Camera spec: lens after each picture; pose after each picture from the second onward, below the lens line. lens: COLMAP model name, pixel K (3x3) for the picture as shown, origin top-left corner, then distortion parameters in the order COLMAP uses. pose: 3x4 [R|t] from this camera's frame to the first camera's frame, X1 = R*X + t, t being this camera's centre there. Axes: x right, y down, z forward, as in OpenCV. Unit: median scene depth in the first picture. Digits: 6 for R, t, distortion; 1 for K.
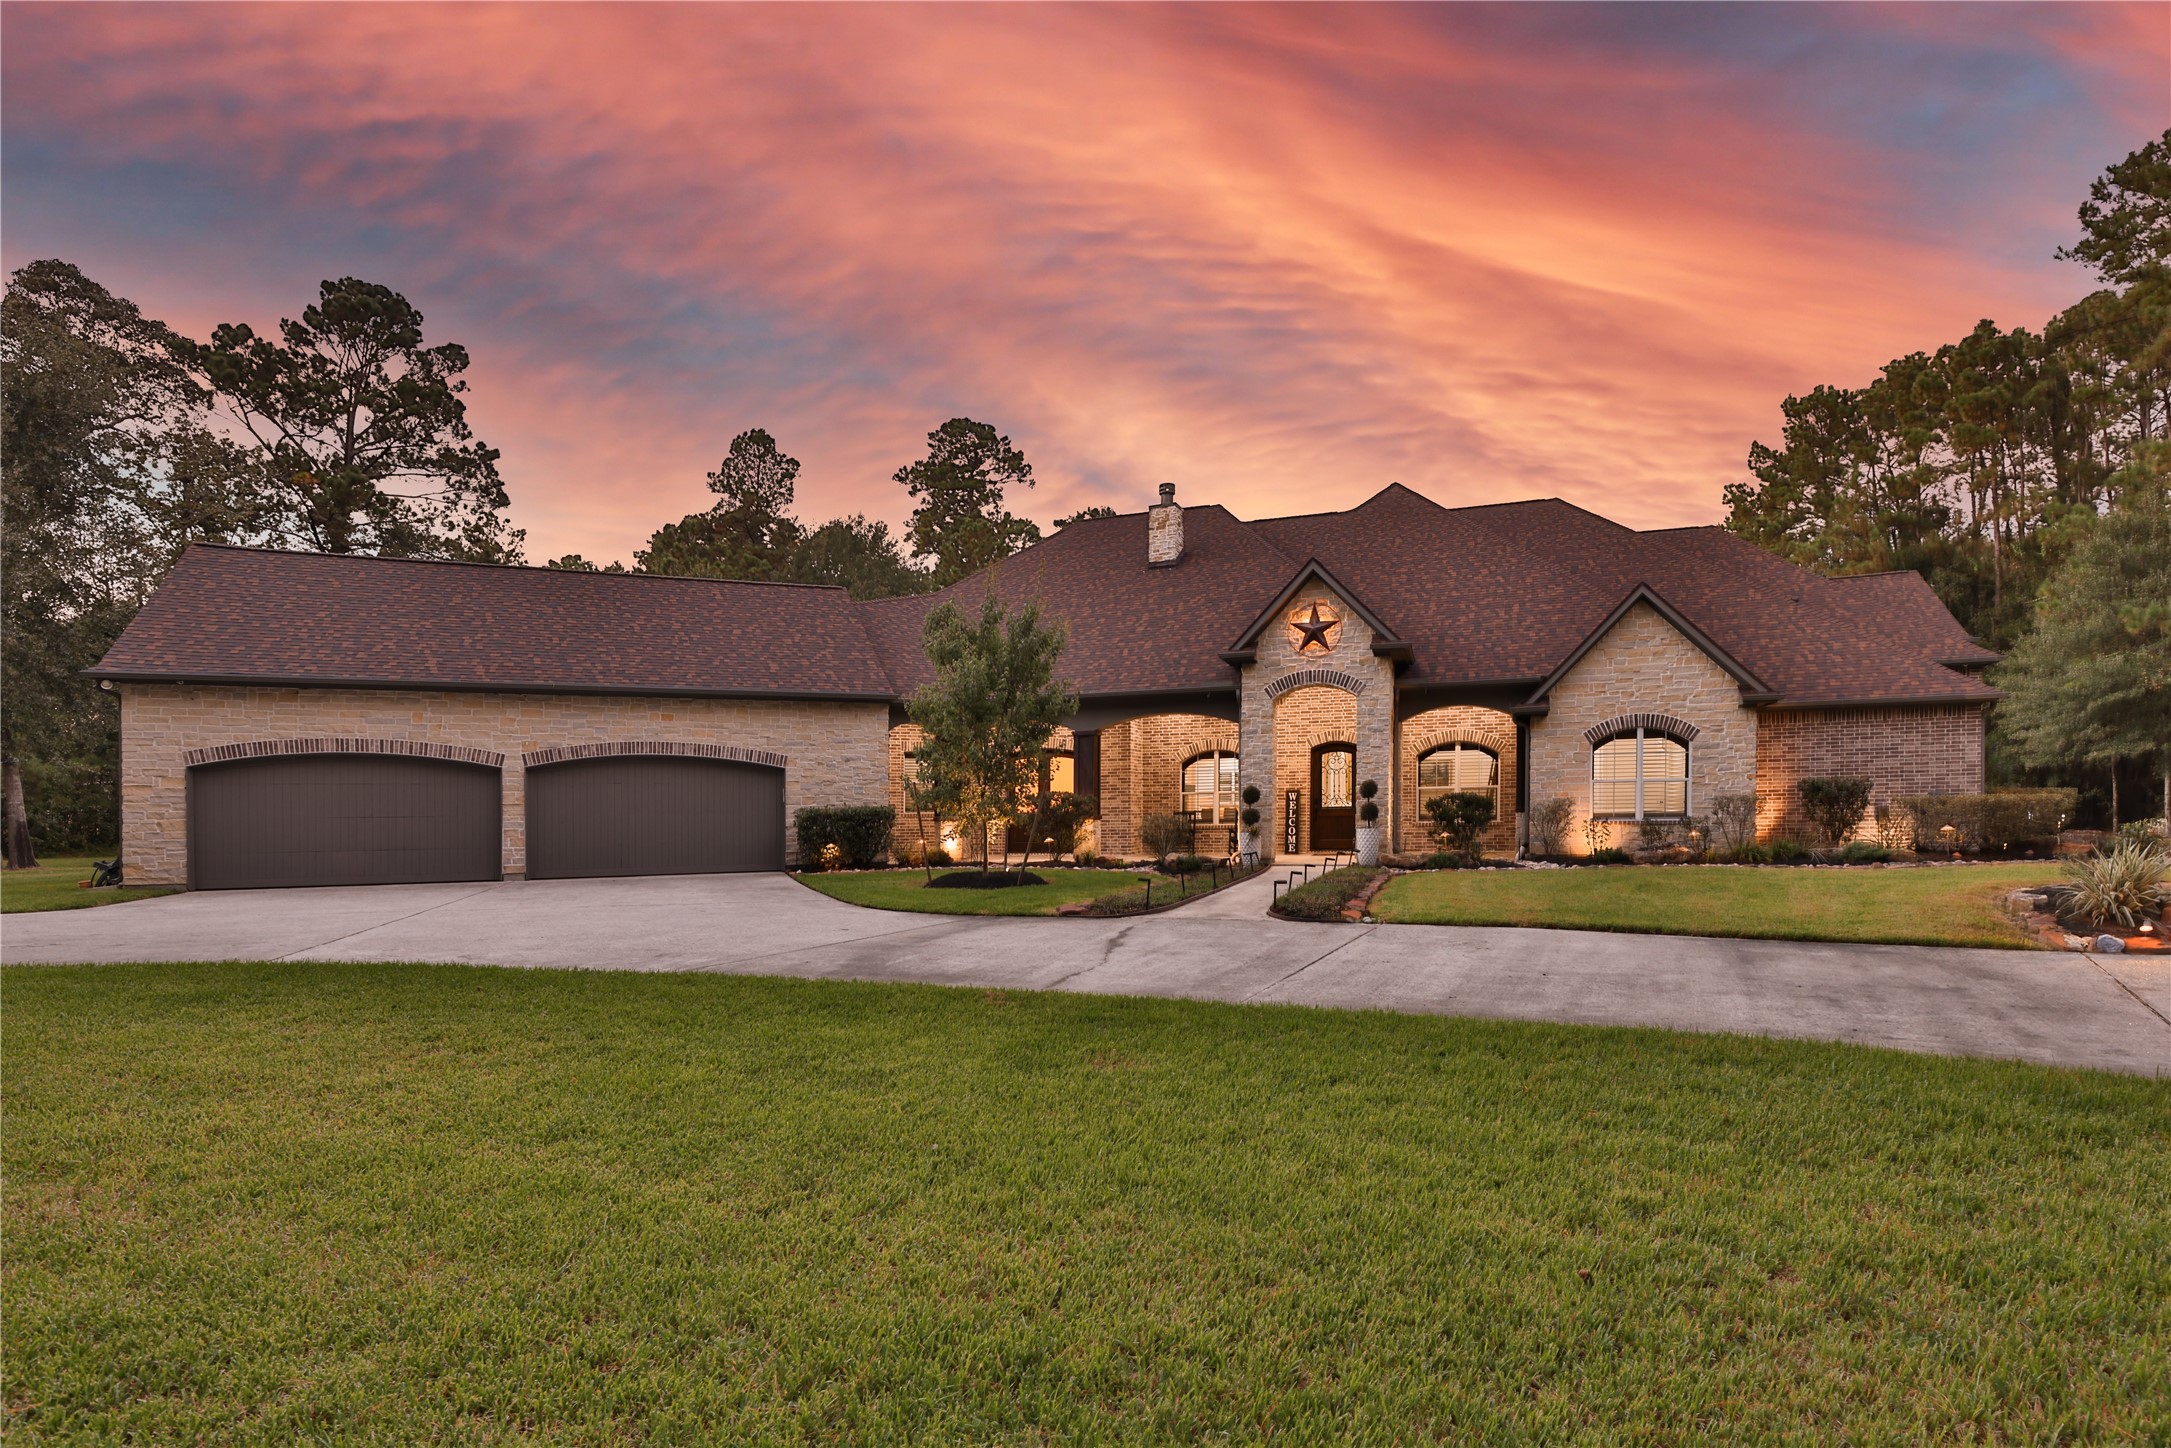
lens RADIAL K [[995.4, 0, 993.0], [0, 995.4, 780.0], [0, 0, 1]] dist [-0.022477, -0.000143]
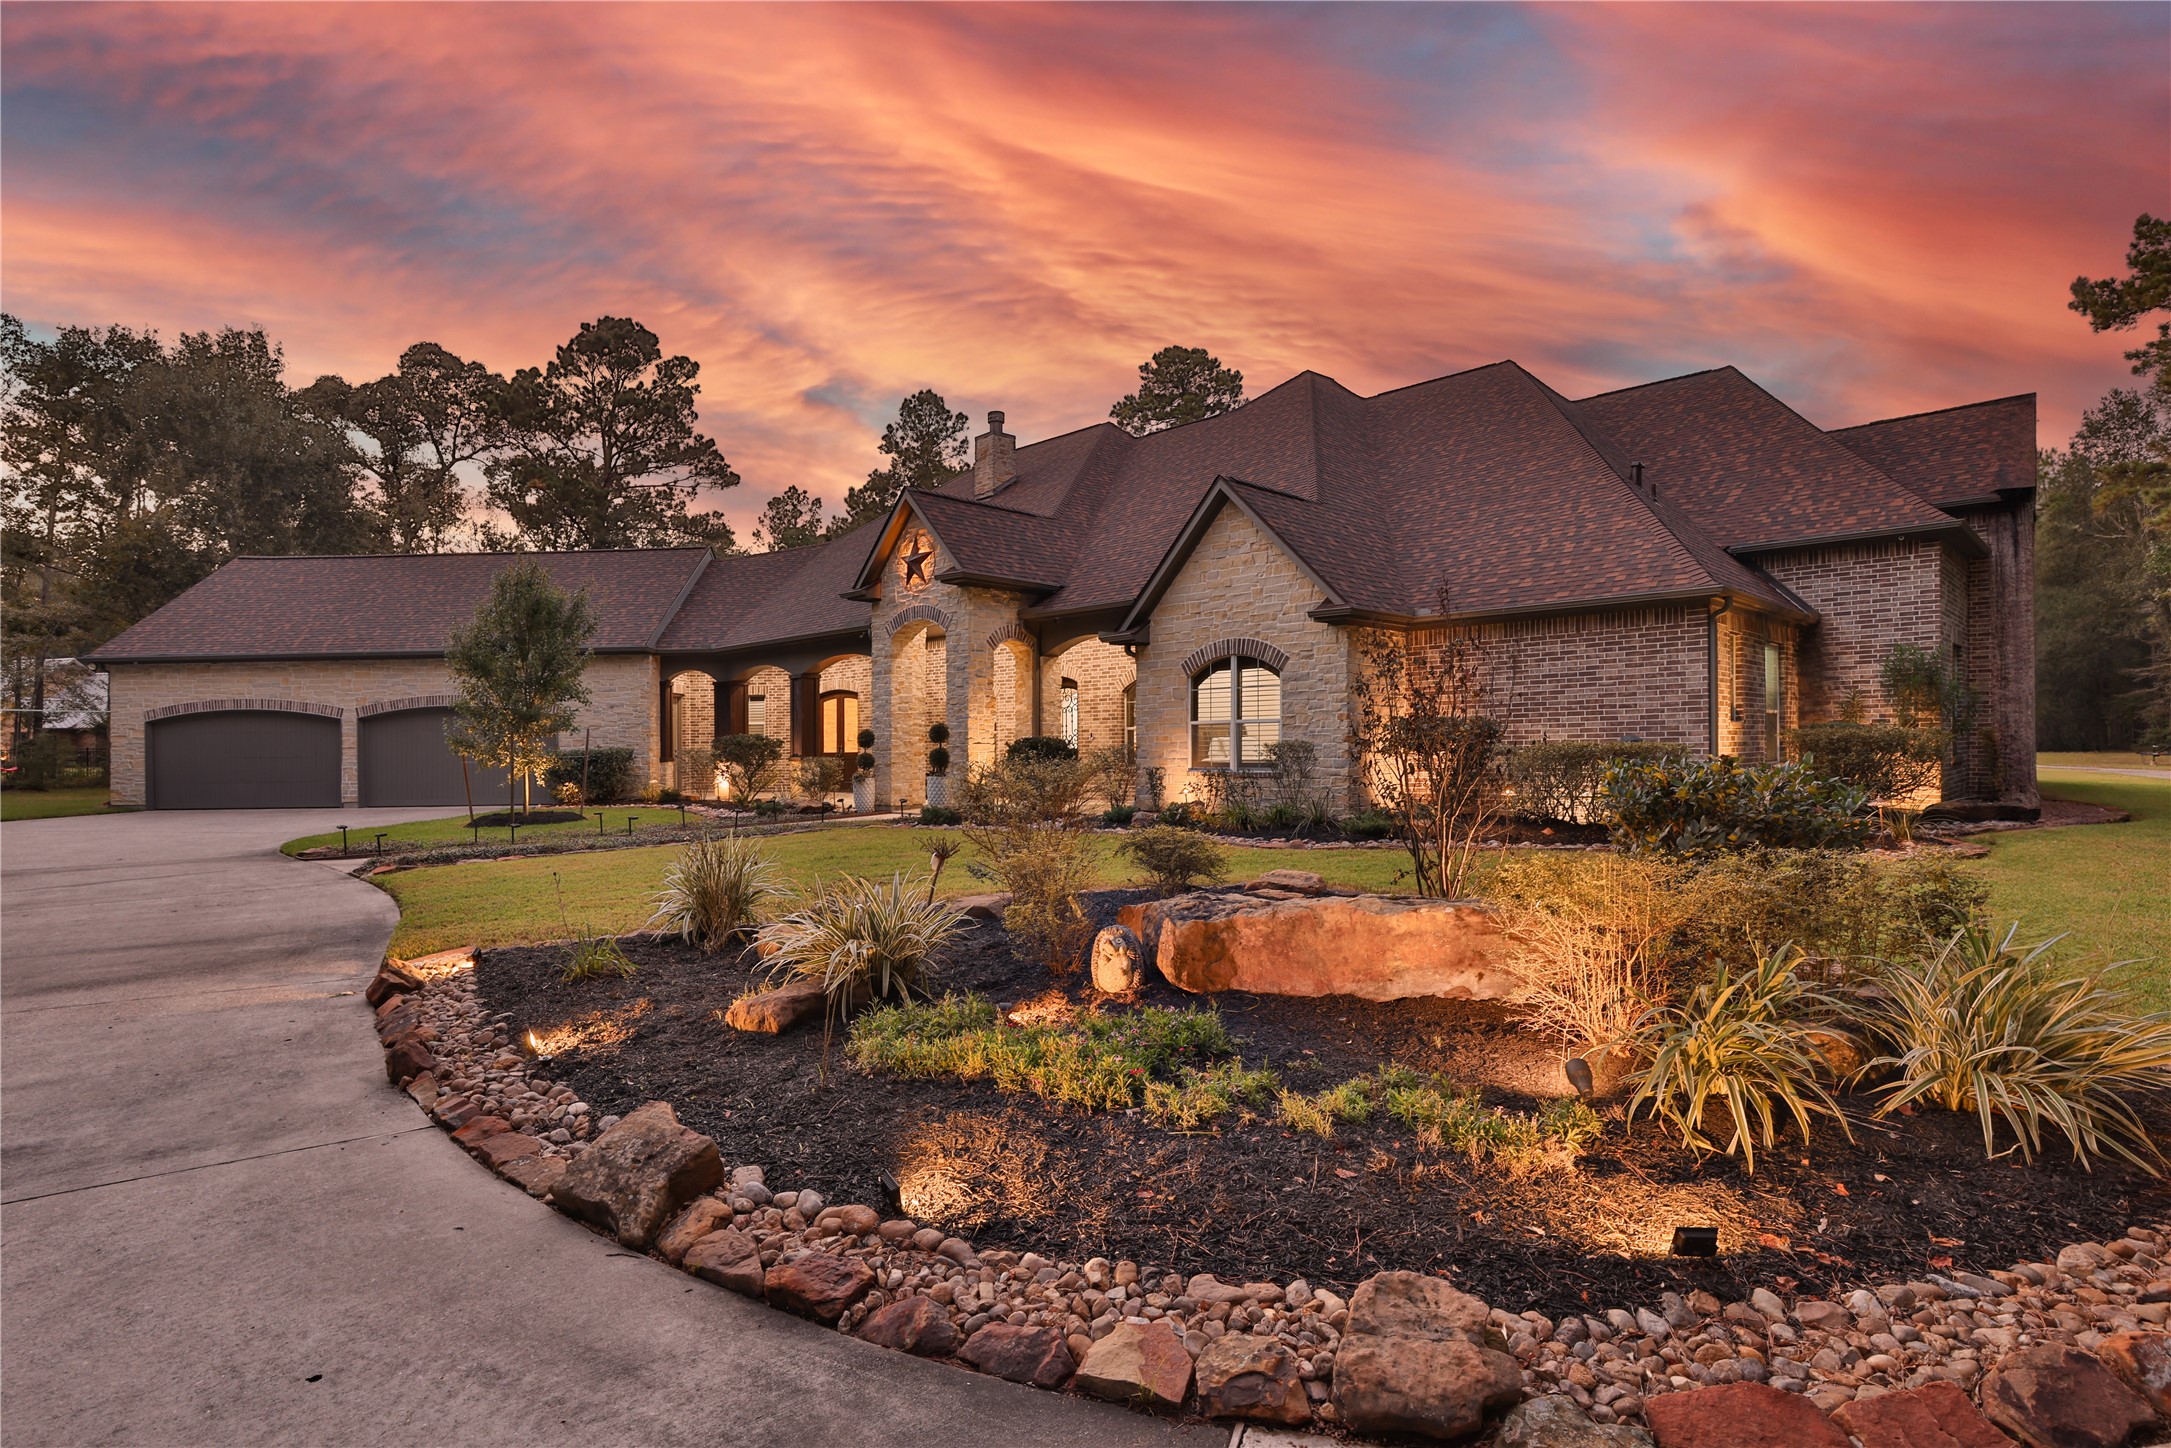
lens RADIAL K [[969.0, 0, 1079.9], [0, 969.0, 706.8], [0, 0, 1]] dist [-0.020992, -0.000064]
pose [[0.923713, -0.013834, -0.382836, 0.815131], [0.014677, 0.999892, -0.000718, -0.012514], [0.382805, -0.004955, 0.923816, 0.216468]]
